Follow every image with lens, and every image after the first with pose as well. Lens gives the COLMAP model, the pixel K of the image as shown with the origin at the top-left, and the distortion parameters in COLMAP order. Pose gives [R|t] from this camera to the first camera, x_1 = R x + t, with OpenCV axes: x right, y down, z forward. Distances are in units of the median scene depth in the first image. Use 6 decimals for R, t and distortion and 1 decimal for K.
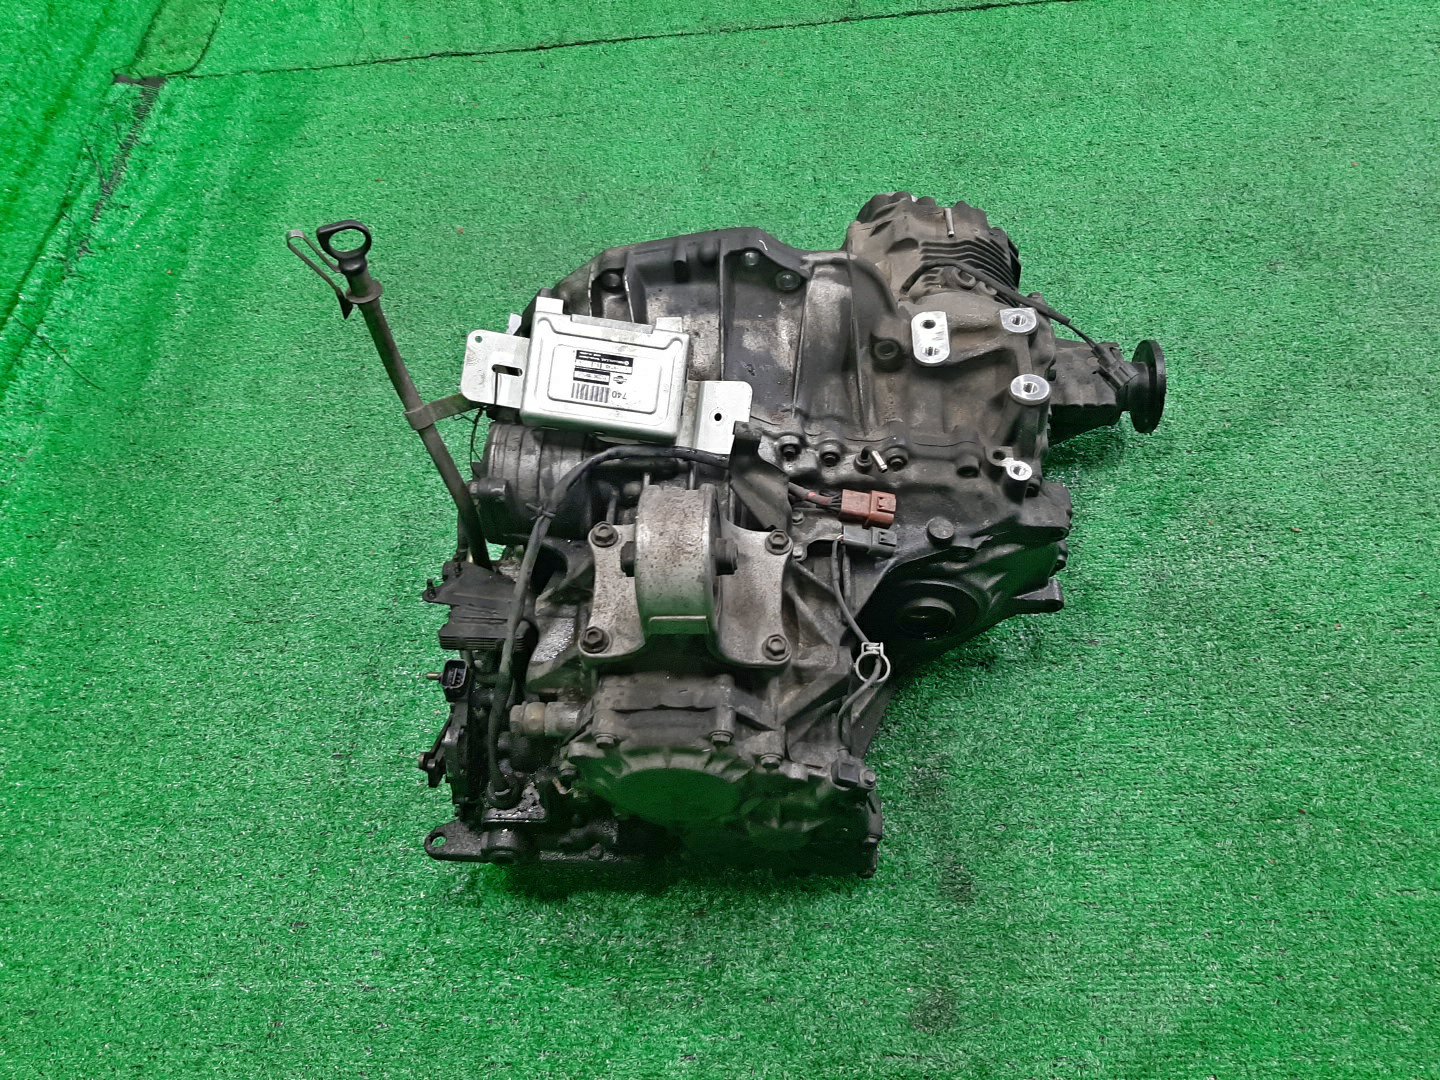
lens RADIAL K [[1099.3, 0, 720.0], [0, 1099.3, 540.0], [0, 0, 1]] dist [-0.003018, -0.012178]
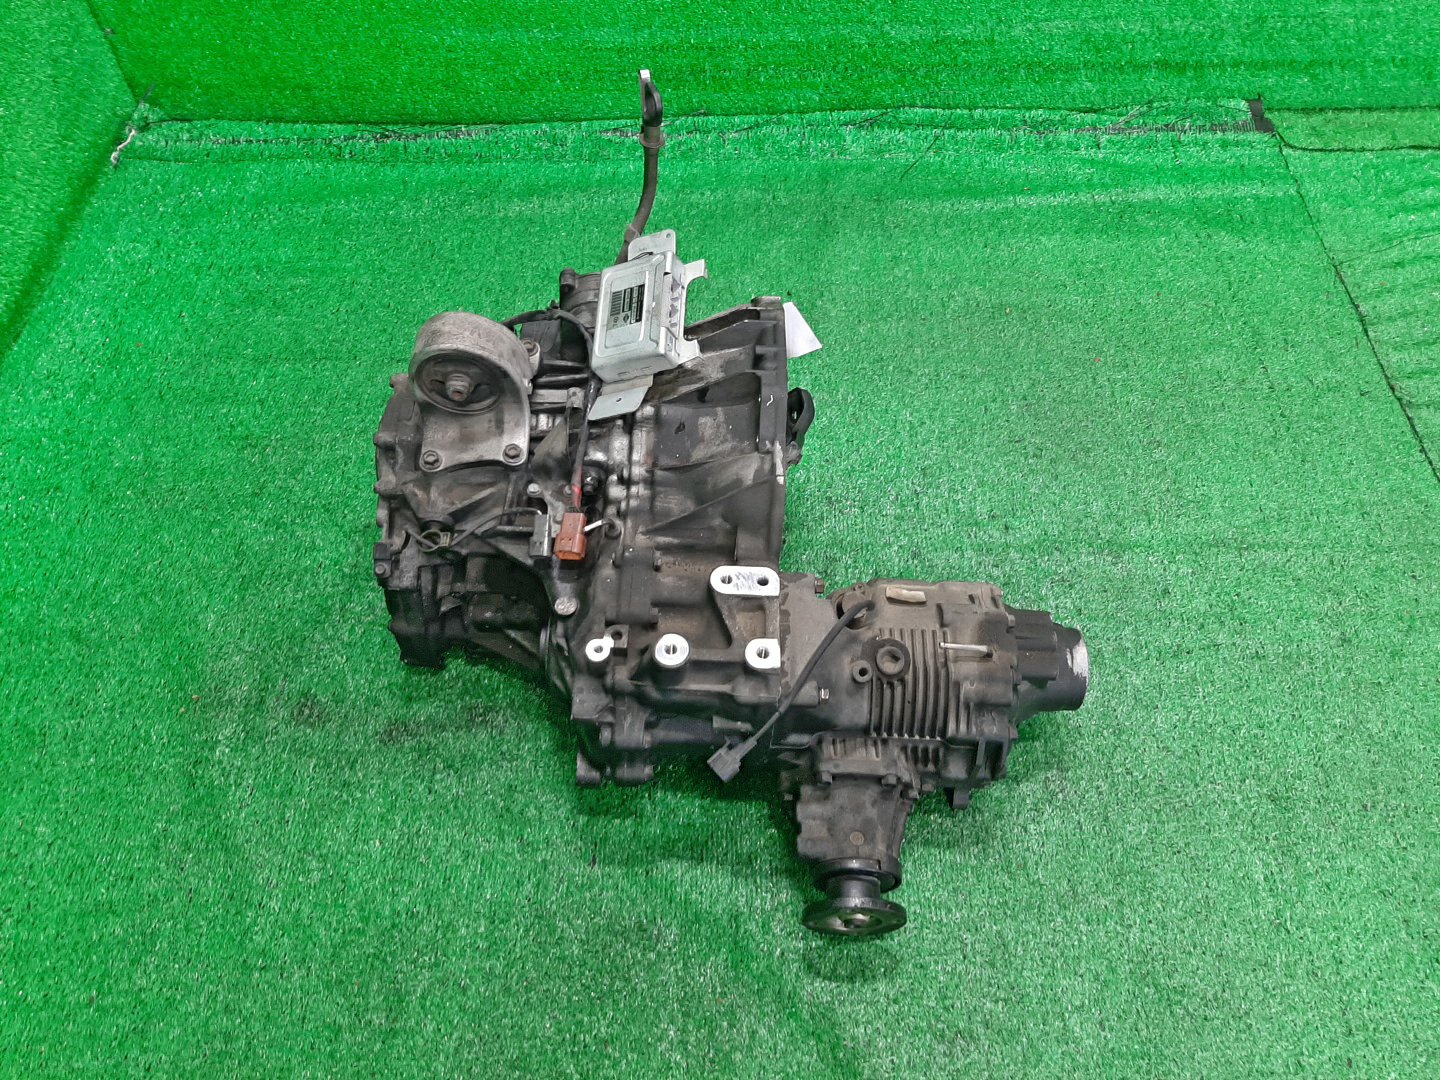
lens RADIAL K [[1099.3, 0, 720.0], [0, 1099.3, 540.0], [0, 0, 1]] dist [-0.003018, -0.012178]
pose [[0.023927, 0.860468, -0.508943, 0.723923], [-0.841434, 0.292234, 0.454520, -0.683408], [0.539830, 0.417366, 0.731019, 0.201682]]
